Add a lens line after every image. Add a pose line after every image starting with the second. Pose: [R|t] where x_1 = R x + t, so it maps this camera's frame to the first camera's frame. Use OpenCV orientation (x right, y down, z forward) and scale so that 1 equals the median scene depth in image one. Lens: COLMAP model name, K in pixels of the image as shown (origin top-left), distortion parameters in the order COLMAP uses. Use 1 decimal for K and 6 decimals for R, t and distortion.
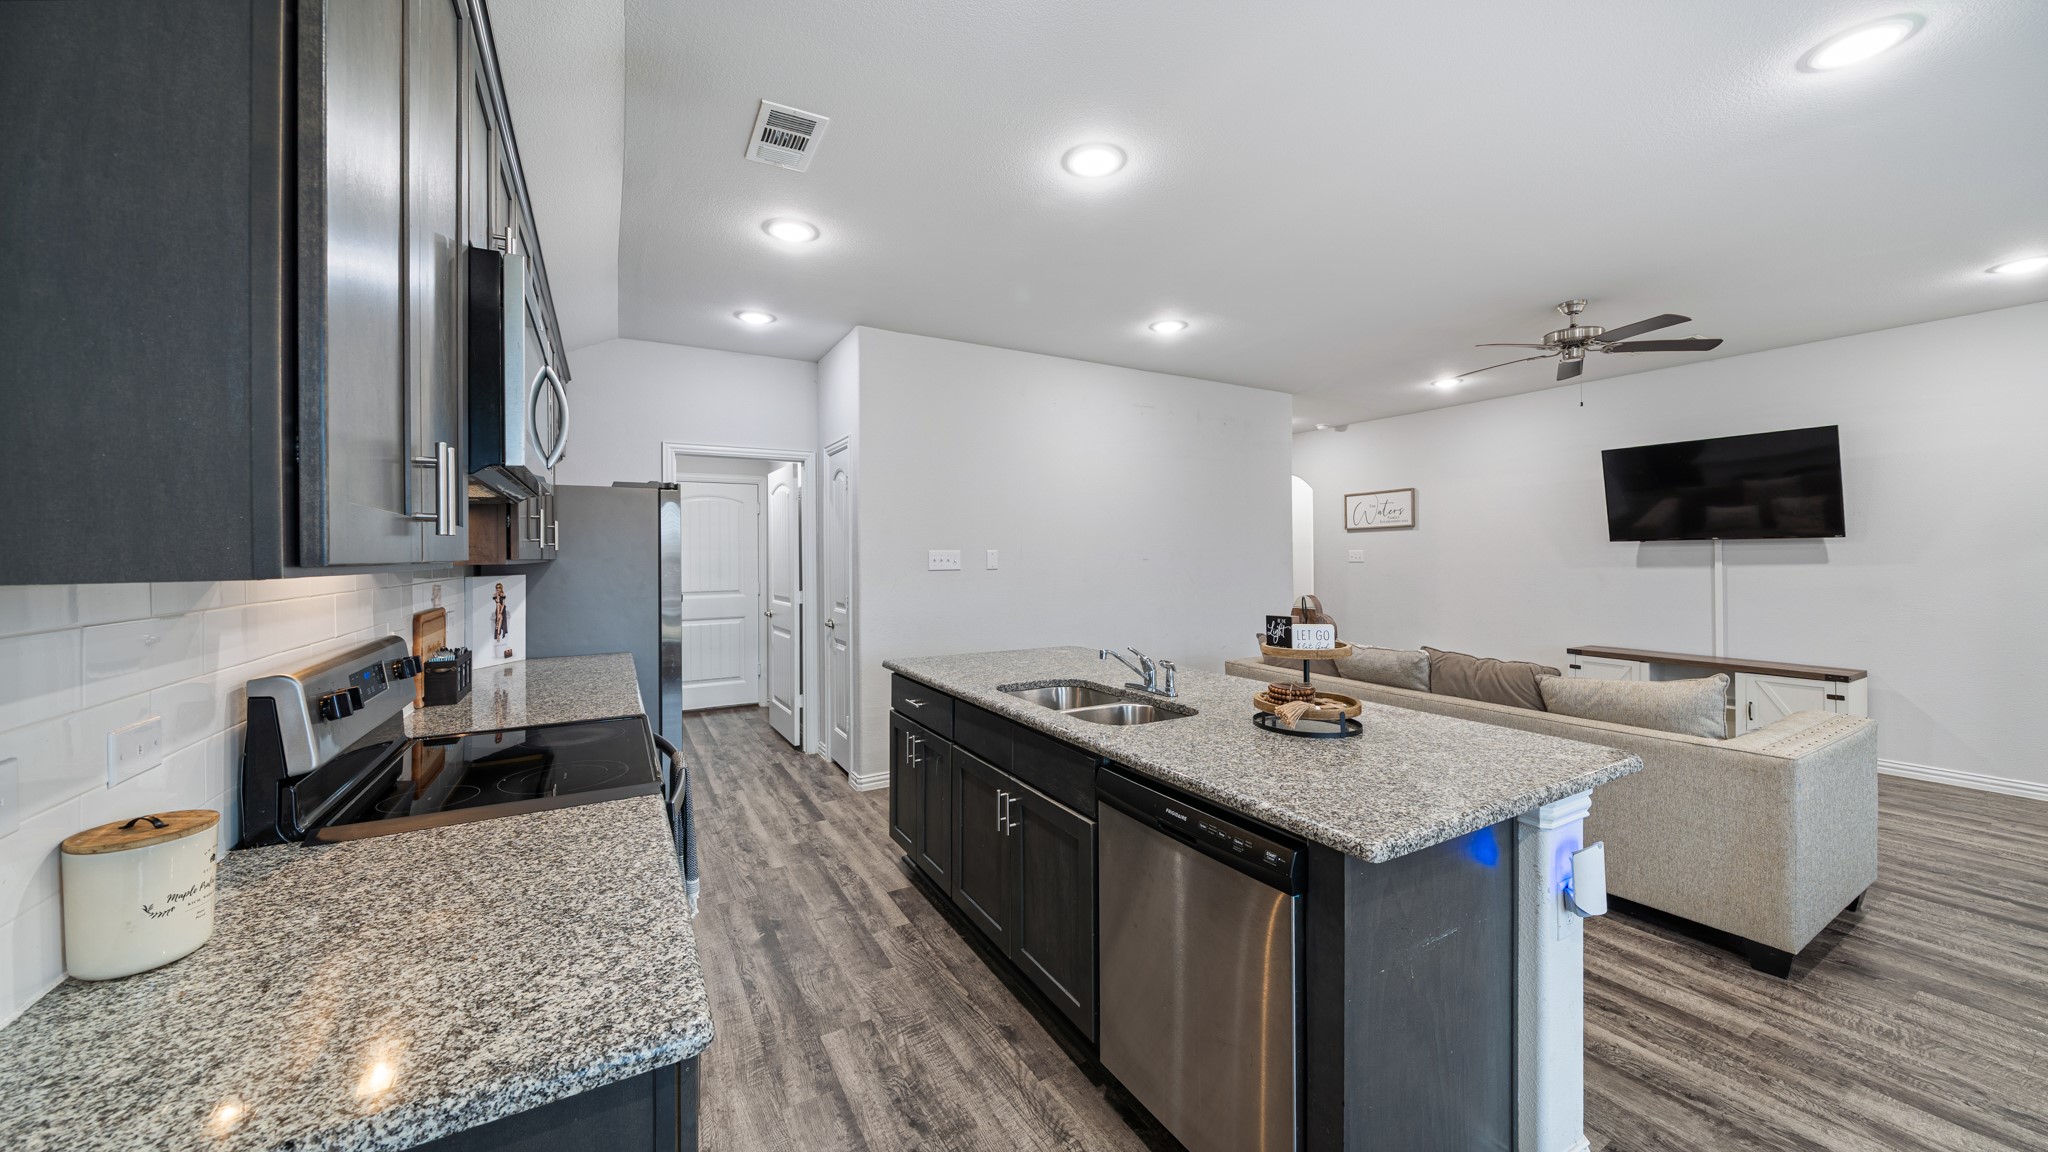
lens RADIAL K [[715.3, 0, 1033.6], [0, 715.3, 550.4], [0, 0, 1]] dist [-0.002291, -0.000464]
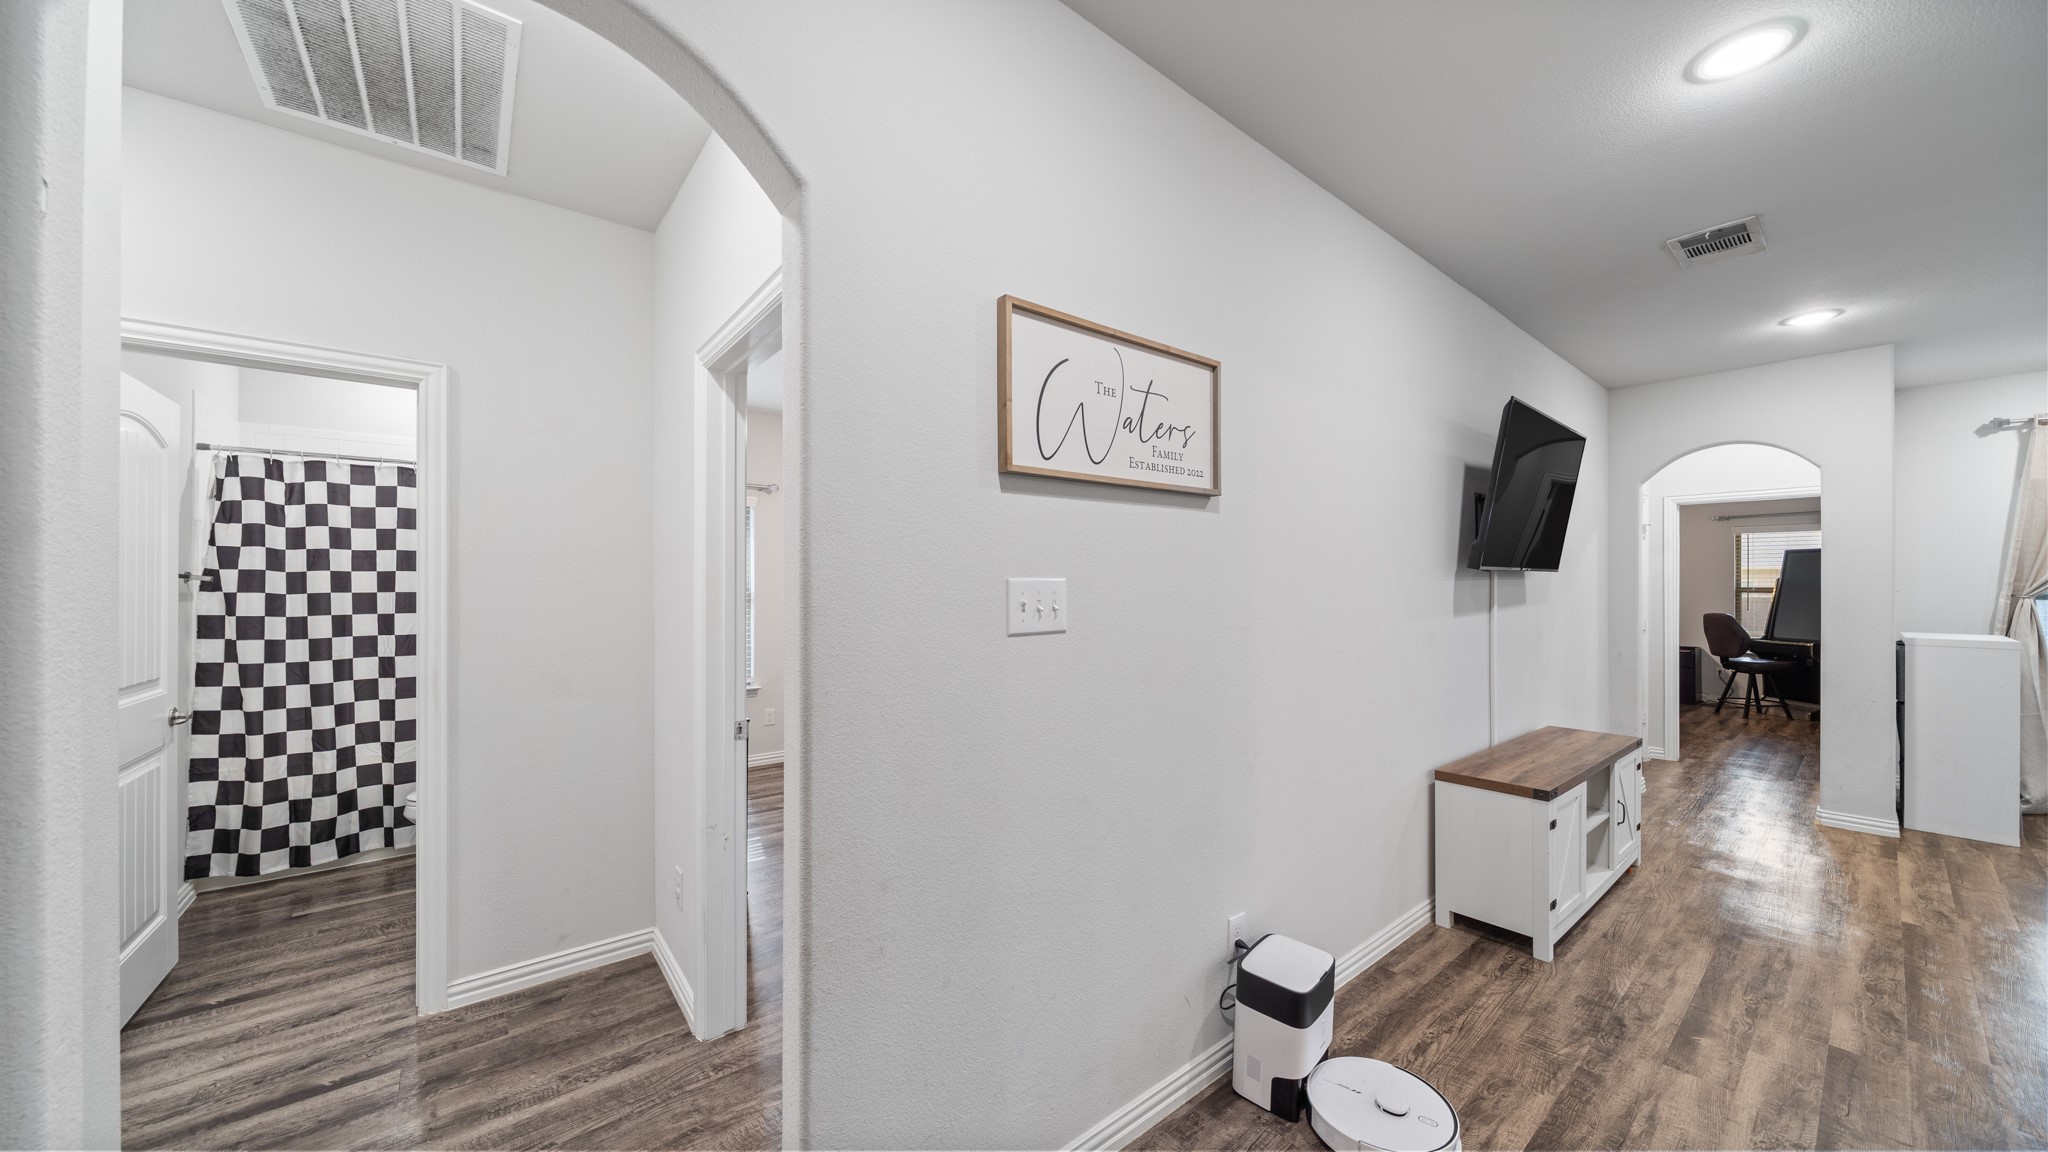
lens RADIAL K [[699.3, 0, 1023.8], [0, 699.3, 581.5], [0, 0, 1]] dist [-0.005658, 0.000171]
pose [[-0.147727, 0.010397, 0.988973, 0.566596], [-0.005804, 0.999918, -0.011379, 0.007946], [-0.989011, -0.007421, -0.147655, 2.378812]]
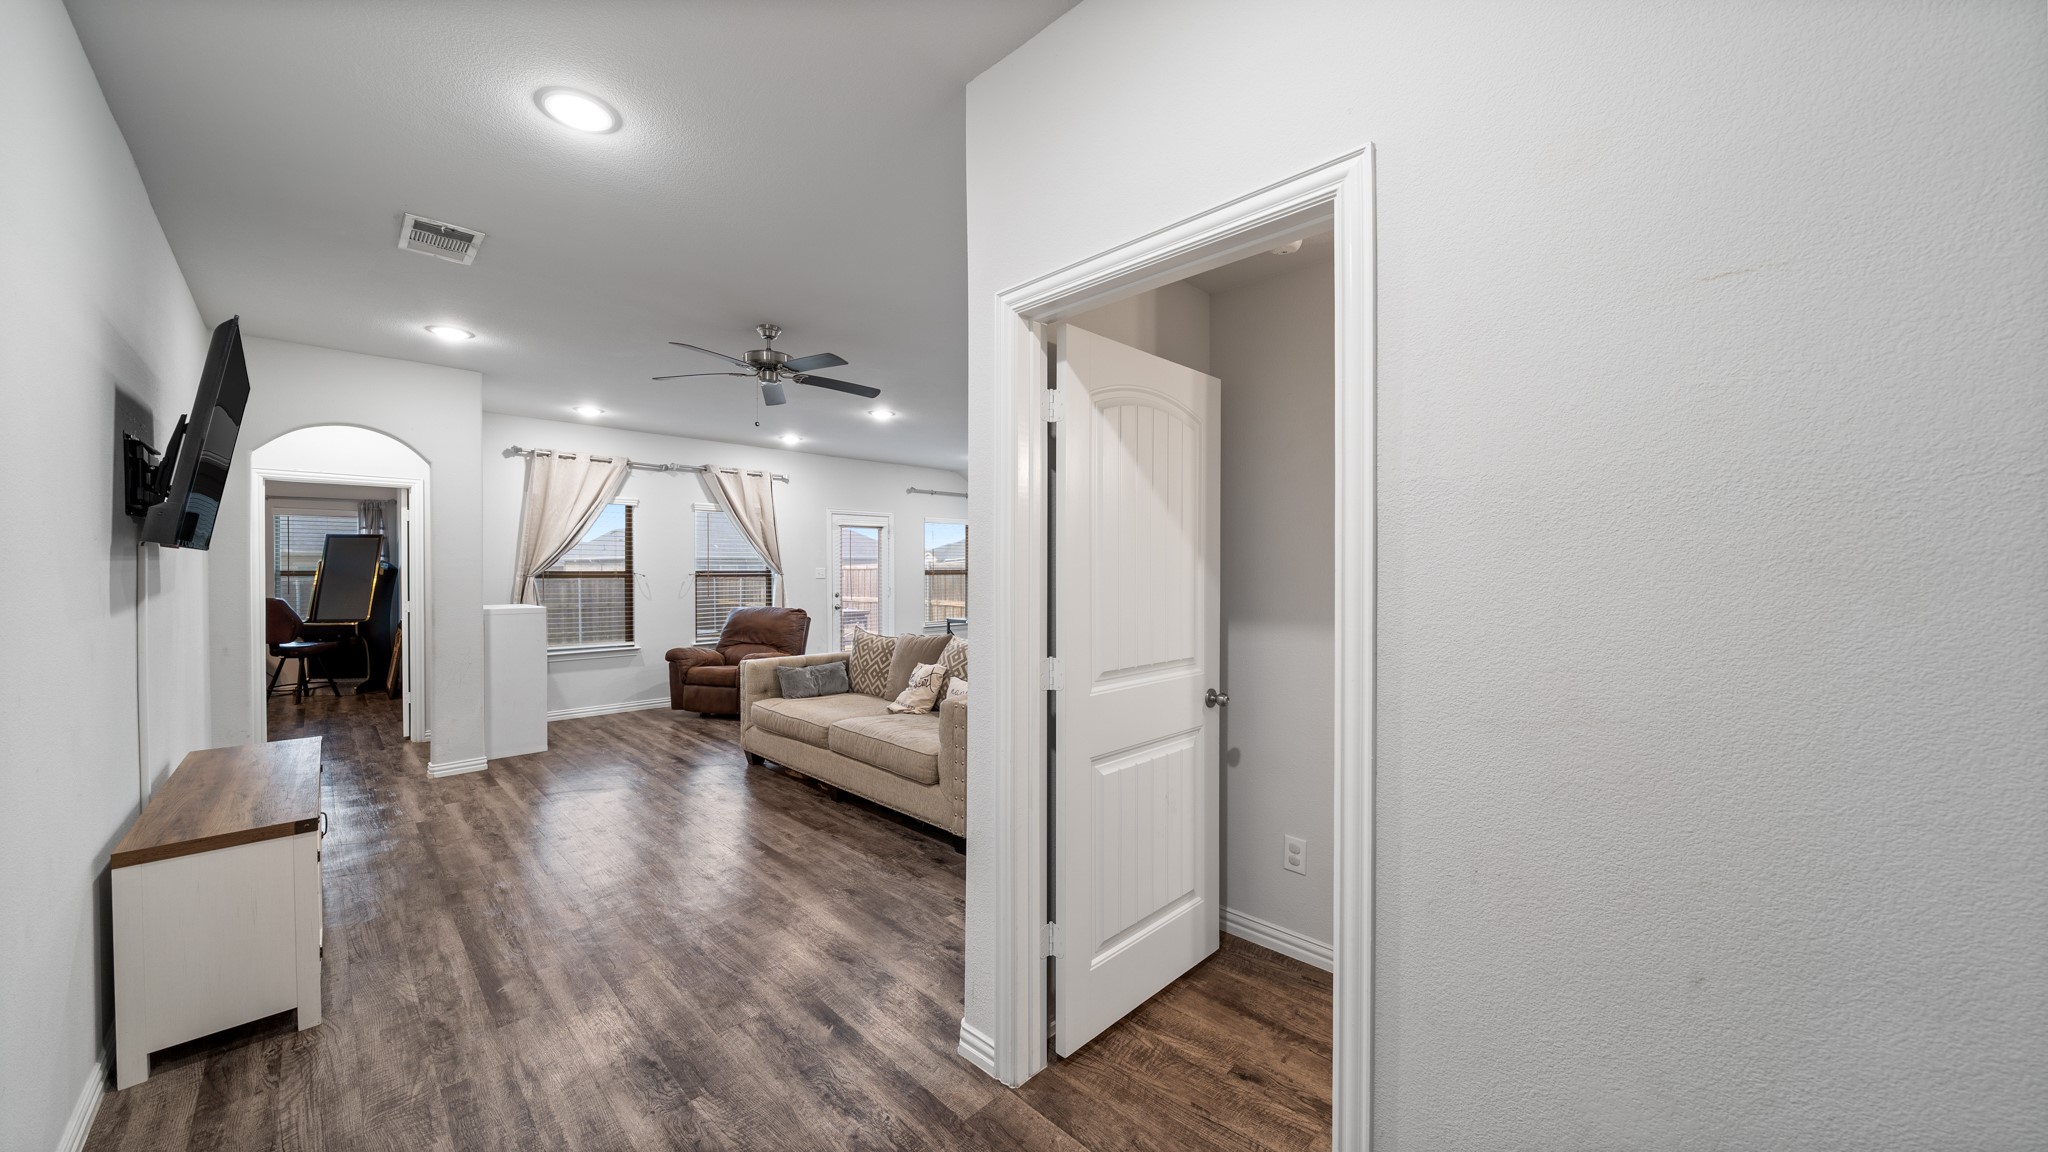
lens RADIAL K [[702.9, 0, 1025.8], [0, 702.9, 573.4], [0, 0, 1]] dist [-0.007588, -0.000052]
pose [[-0.965177, 0.008848, -0.261448, 0.790675], [0.008317, 0.999960, 0.003136, 0.009122], [0.261465, 0.000852, -0.965212, 2.469569]]
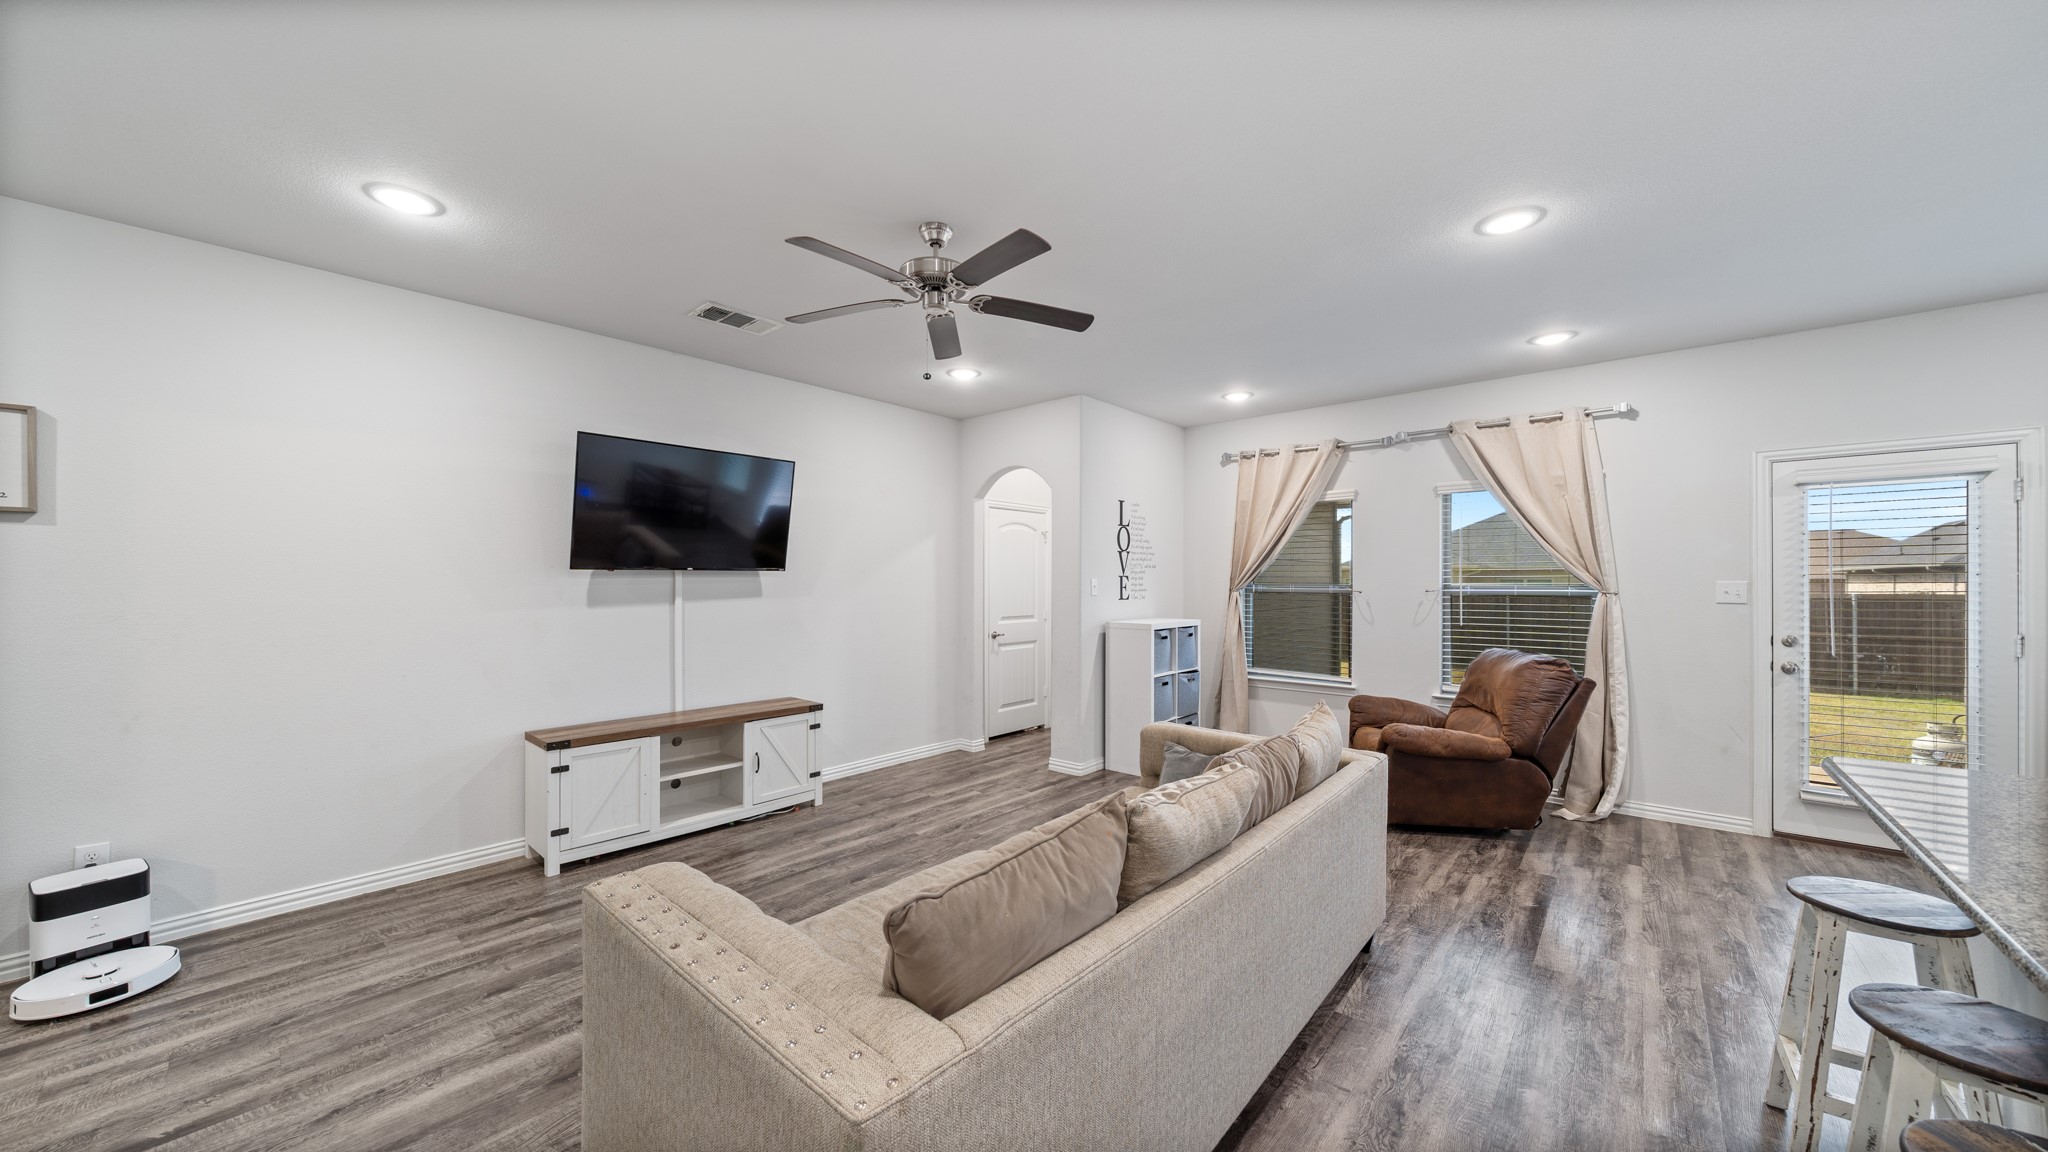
lens RADIAL K [[700.7, 0, 1023.8], [0, 700.7, 582.9], [0, 0, 1]] dist [-0.006383, -0.000120]
pose [[-0.312870, 0.004275, 0.949786, 0.090650], [-0.003079, 0.999980, -0.005515, 0.004553], [-0.949791, -0.004650, -0.312850, 1.345513]]
